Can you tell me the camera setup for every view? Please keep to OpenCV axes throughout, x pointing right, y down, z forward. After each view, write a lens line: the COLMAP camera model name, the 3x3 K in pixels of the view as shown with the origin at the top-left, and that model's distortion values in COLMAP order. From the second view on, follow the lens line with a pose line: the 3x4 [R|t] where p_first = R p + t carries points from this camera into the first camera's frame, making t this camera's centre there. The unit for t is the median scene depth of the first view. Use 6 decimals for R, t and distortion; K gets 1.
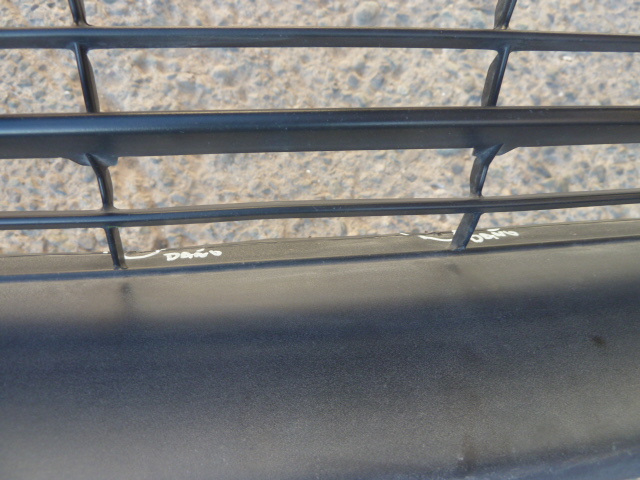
lens RADIAL K [[474.8, 0, 323.6], [0, 474.8, 236.1], [0, 0, 1]] dist [-0.033958, 0.001438]
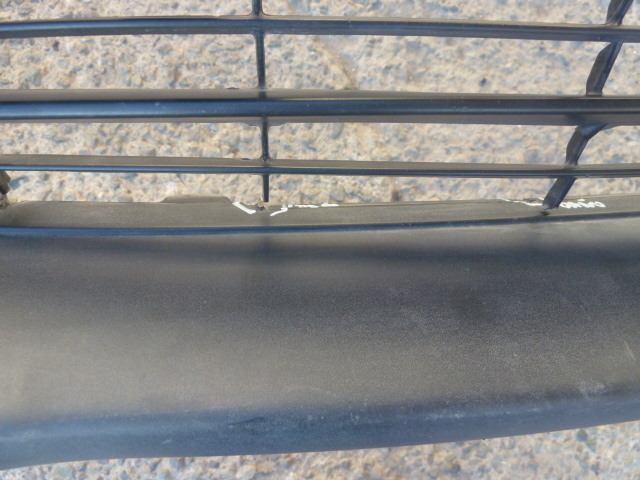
lens RADIAL K [[474.8, 0, 323.6], [0, 474.8, 236.1], [0, 0, 1]] dist [-0.033958, 0.001438]
pose [[0.999762, -0.019982, 0.008795, -0.517986], [0.019105, 0.995710, 0.090535, 0.008275], [-0.010566, -0.090345, 0.995854, -0.093737]]
